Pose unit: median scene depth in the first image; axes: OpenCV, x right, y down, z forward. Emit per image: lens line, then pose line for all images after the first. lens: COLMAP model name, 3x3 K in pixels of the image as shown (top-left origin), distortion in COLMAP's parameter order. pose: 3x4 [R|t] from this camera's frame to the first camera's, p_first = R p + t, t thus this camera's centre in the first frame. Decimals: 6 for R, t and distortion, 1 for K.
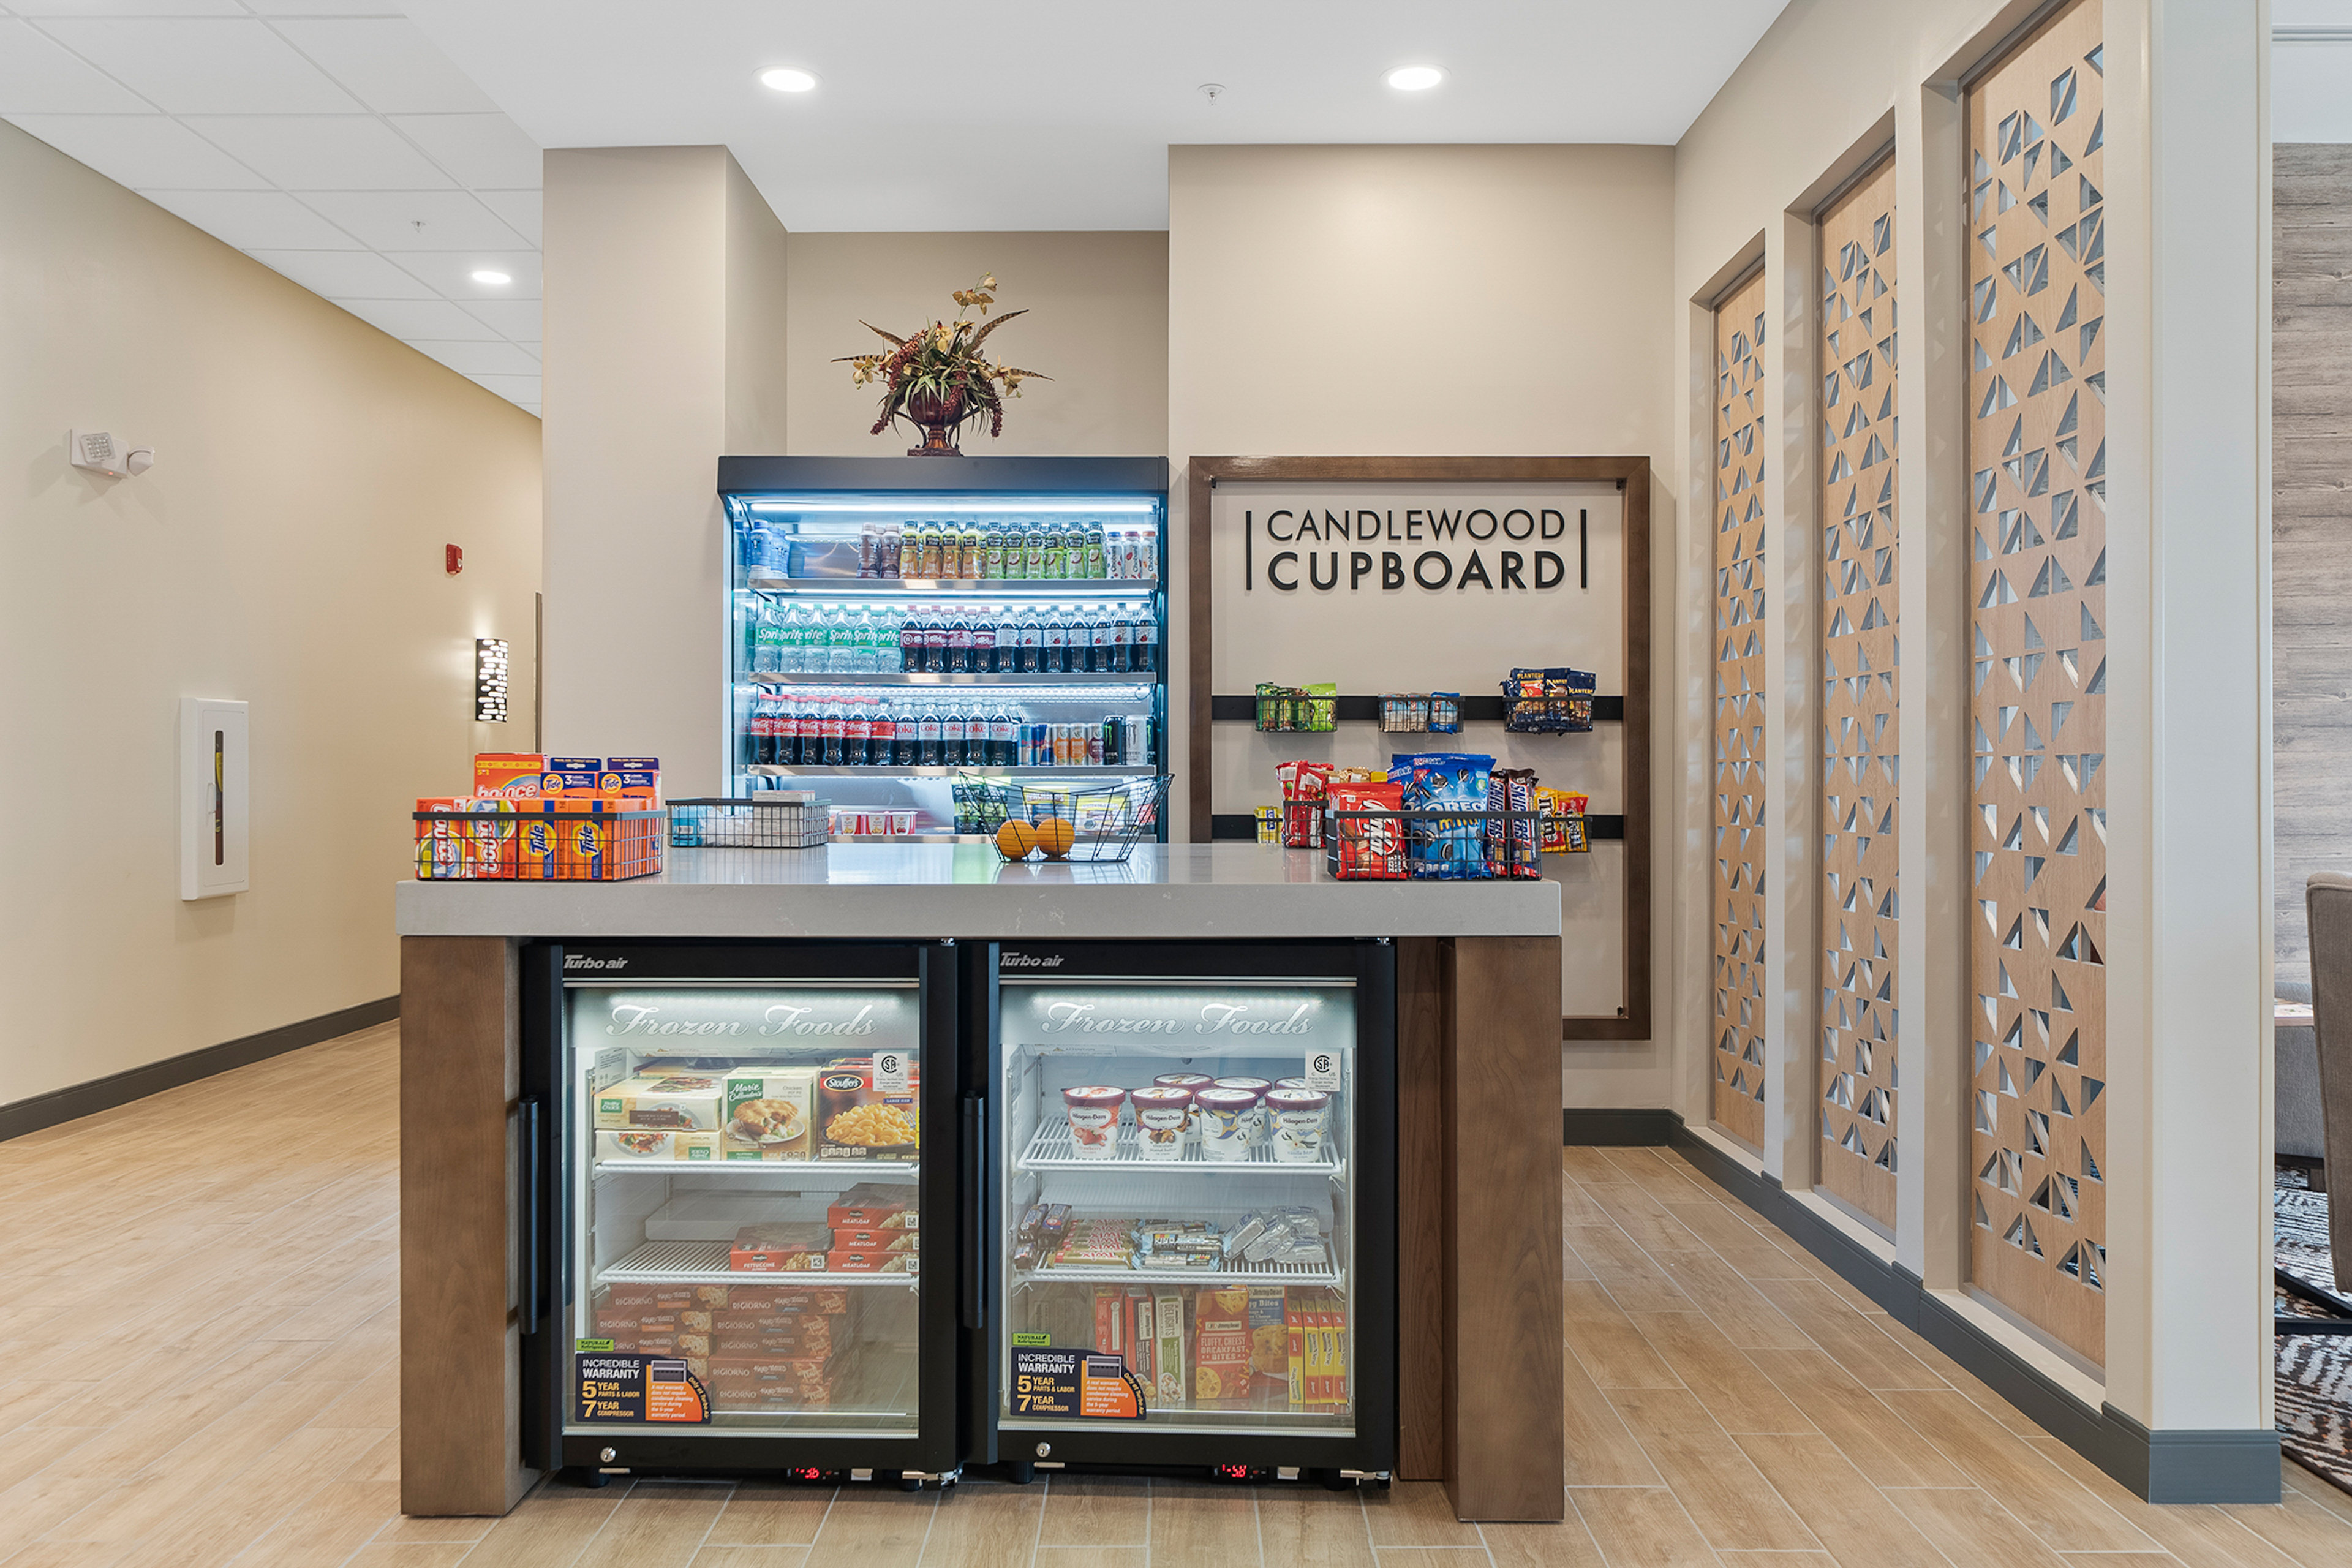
lens RADIAL K [[1600.8, 0, 1169.6], [0, 1600.8, 794.7], [0, 0, 1]] dist [-0.007462, 0.002705]
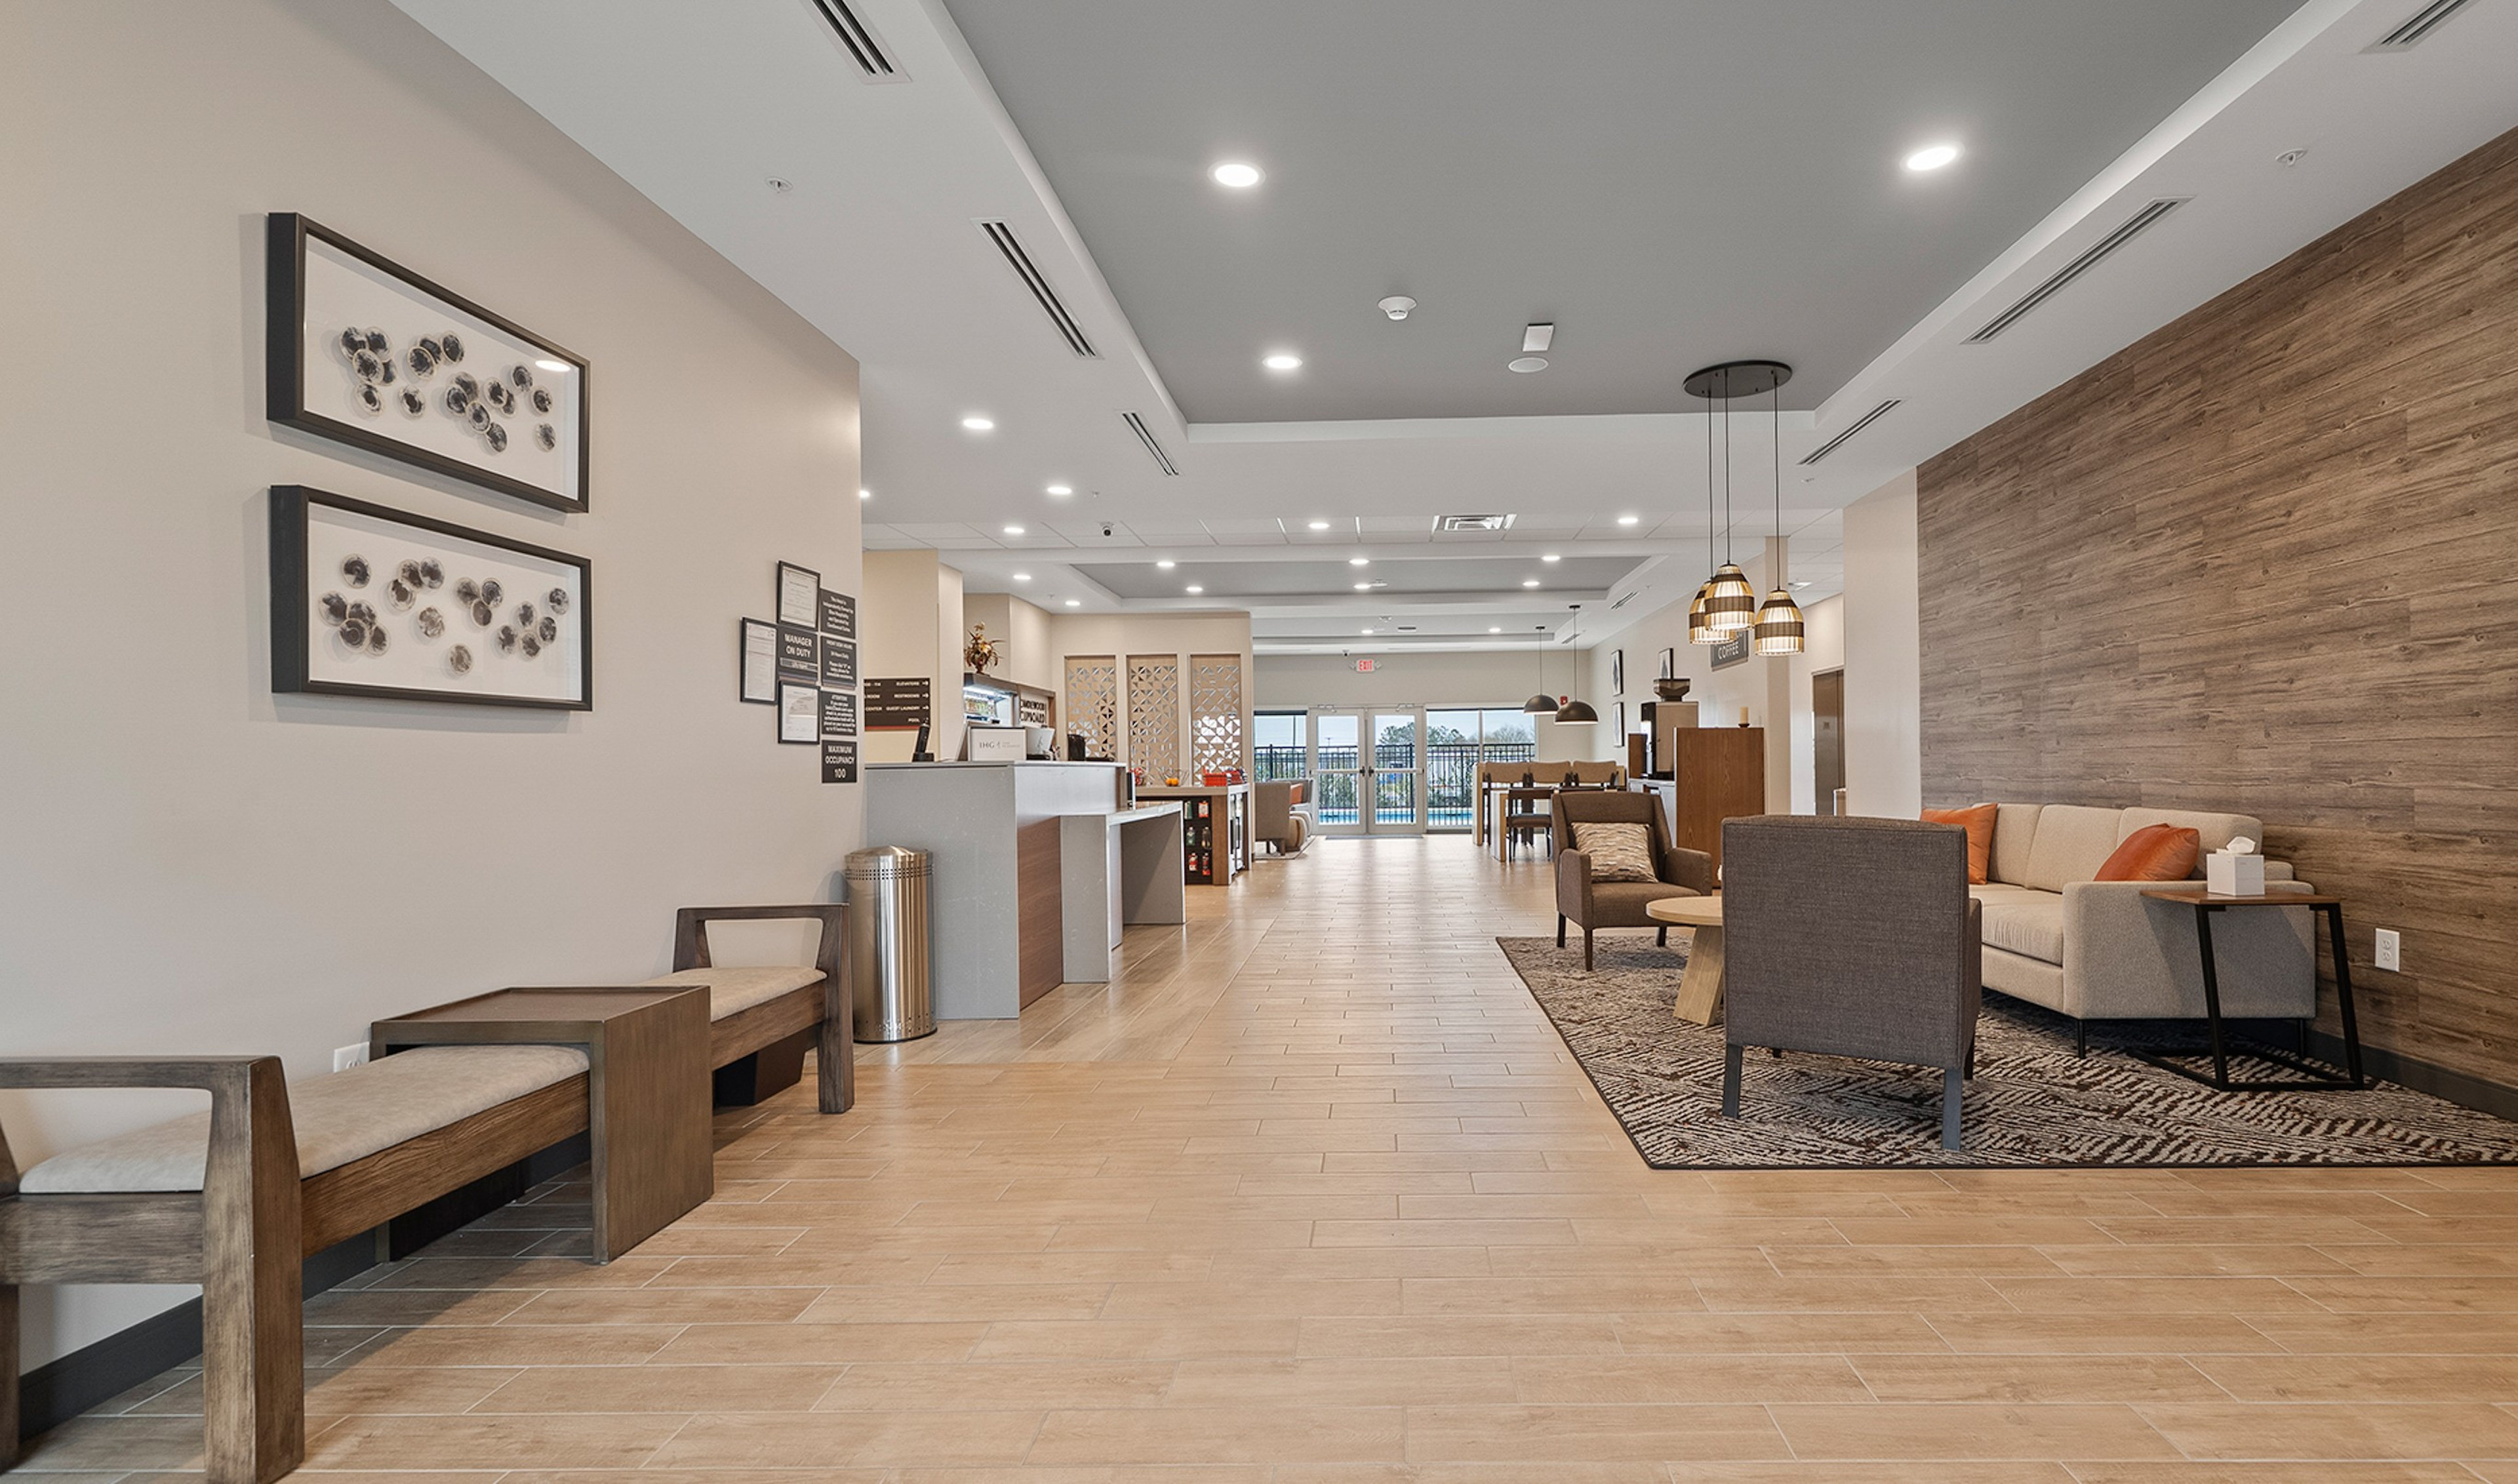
lens RADIAL K [[1130.7, 0, 1350.6], [0, 1130.7, 765.7], [0, 0, 1]] dist [0.000223, -0.000391]
pose [[0.026067, 0.001626, 0.999659, -2.606542], [0.024894, 0.999688, -0.002275, -0.002555], [-0.999350, 0.024945, 0.026019, 0.199711]]
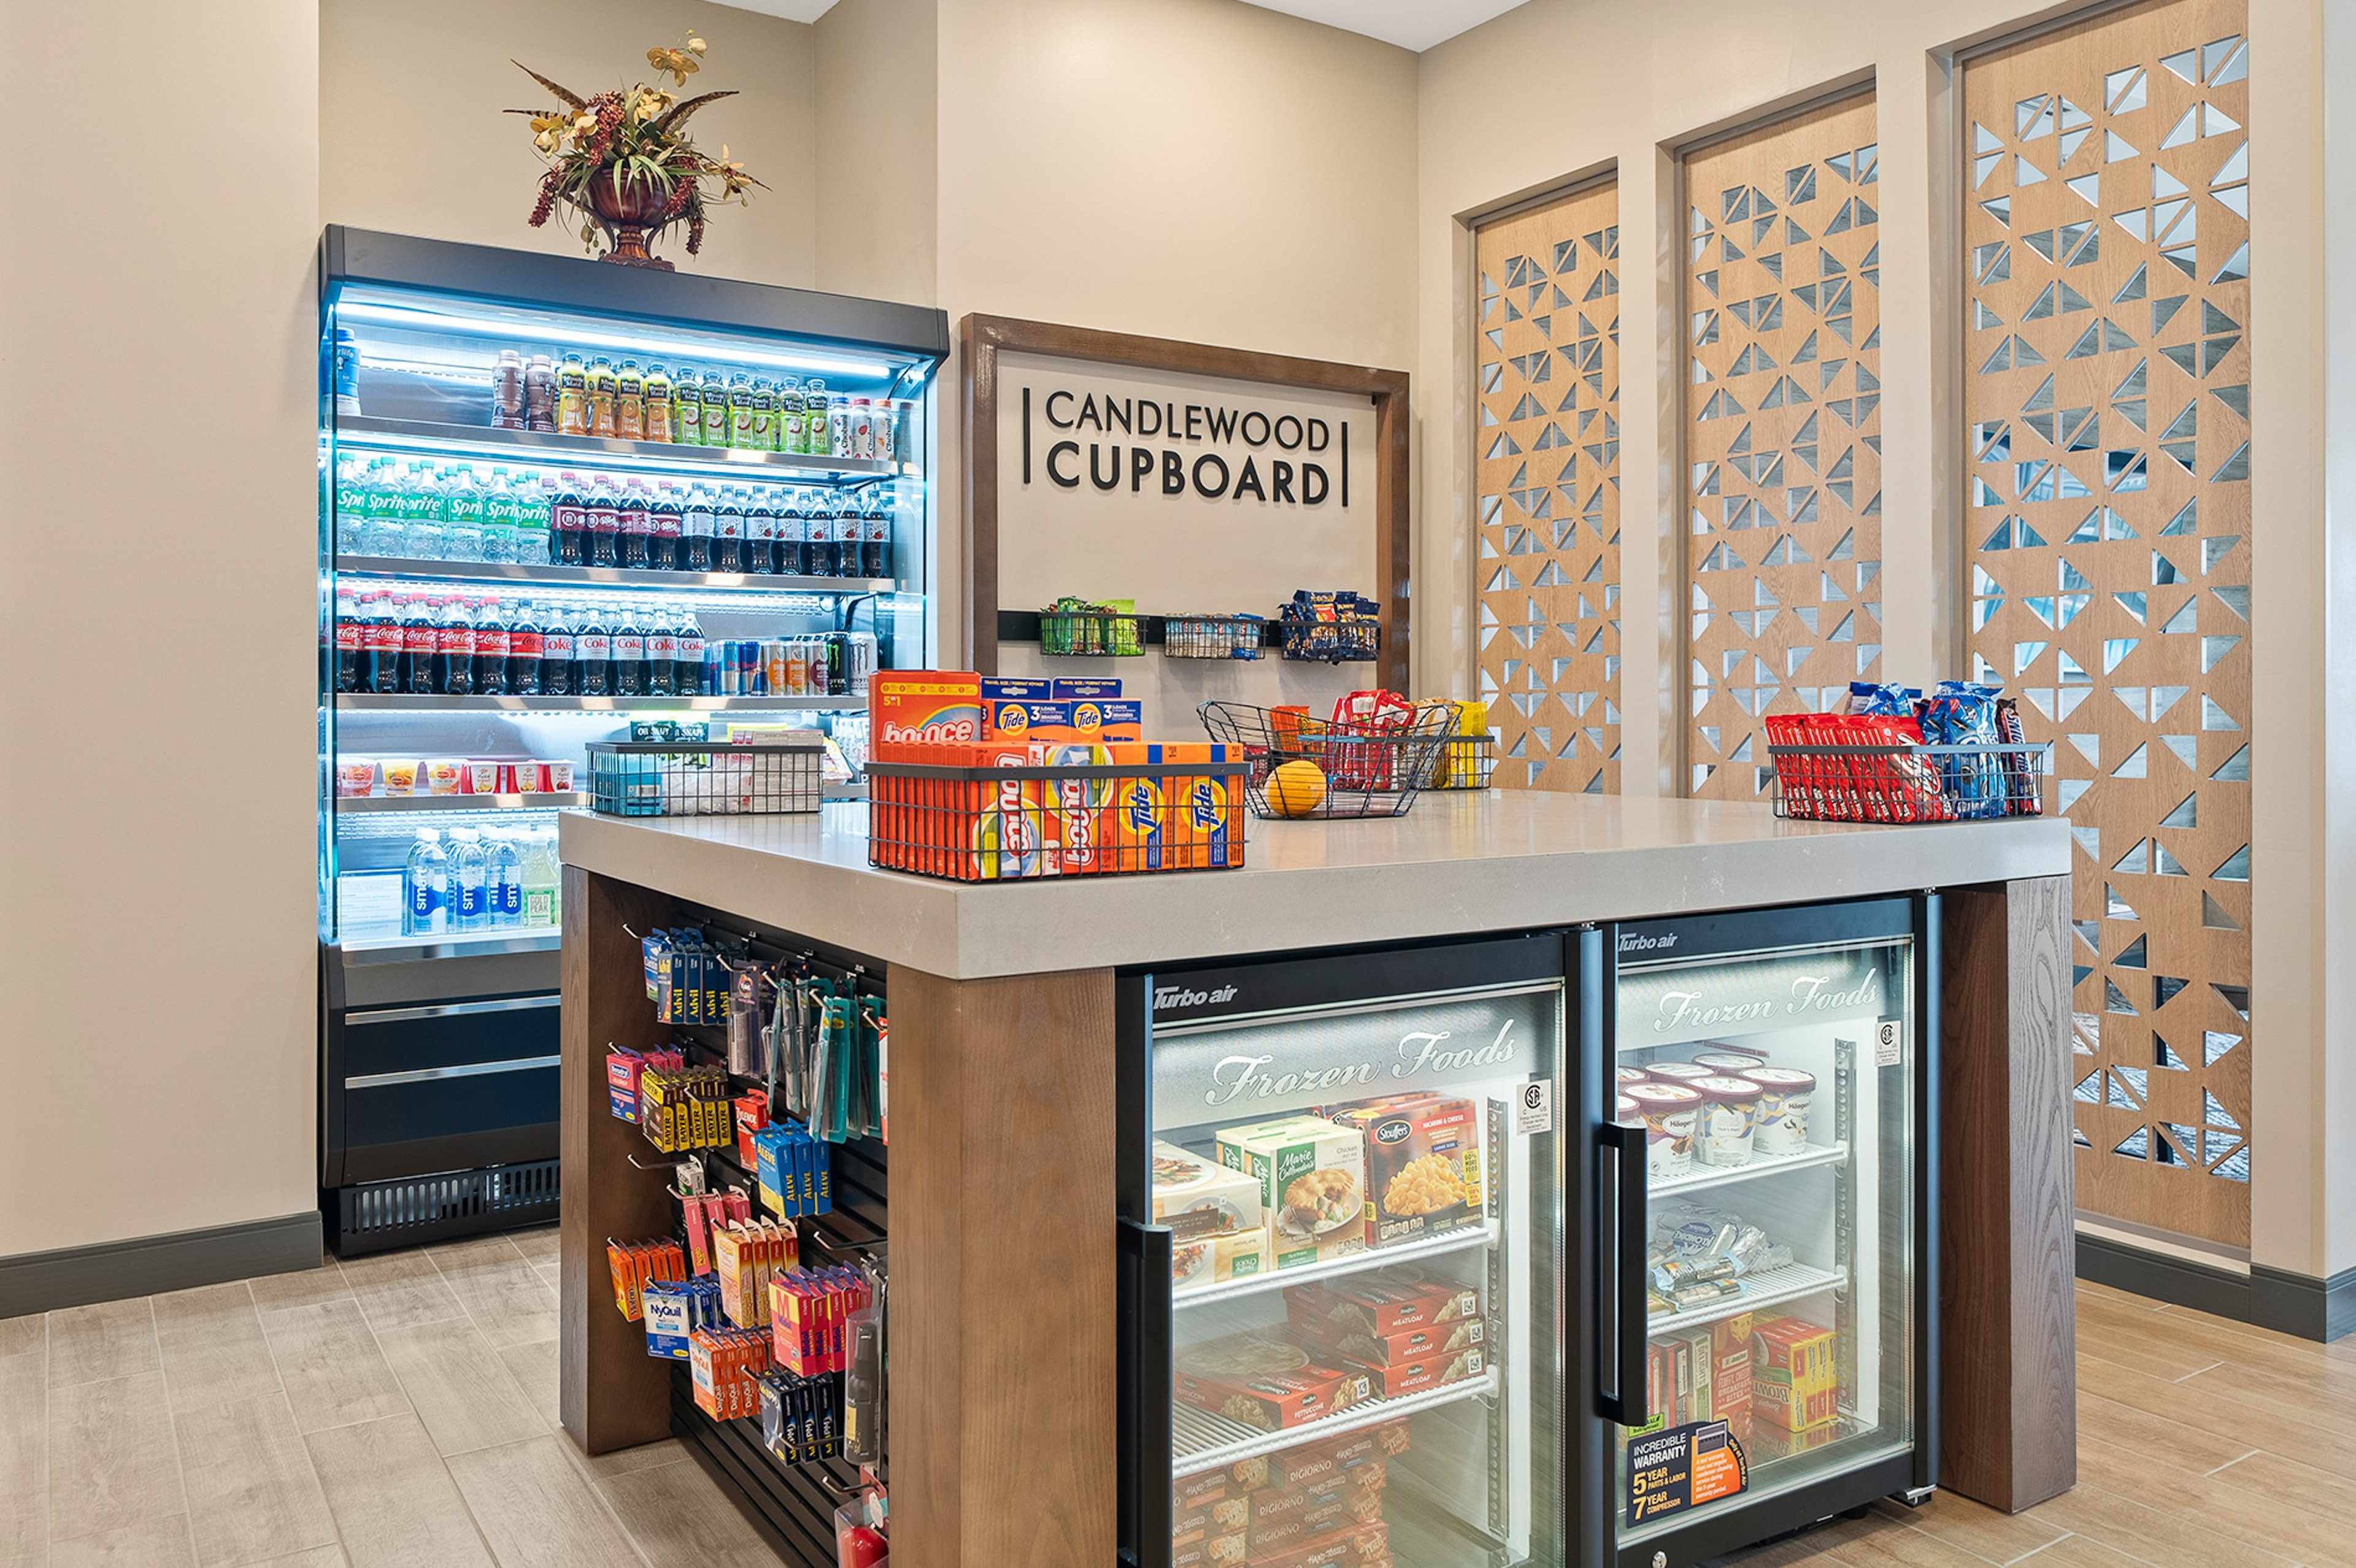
lens RADIAL K [[1741.6, 0, 1181.4], [0, 1741.6, 719.6], [0, 0, 1]] dist [-0.009176, 0.000315]
pose [[0.834104, -0.004456, 0.551589, -0.398601], [0.008287, 0.999956, -0.004454, -0.001816], [-0.551545, 0.008286, 0.834104, 0.220498]]
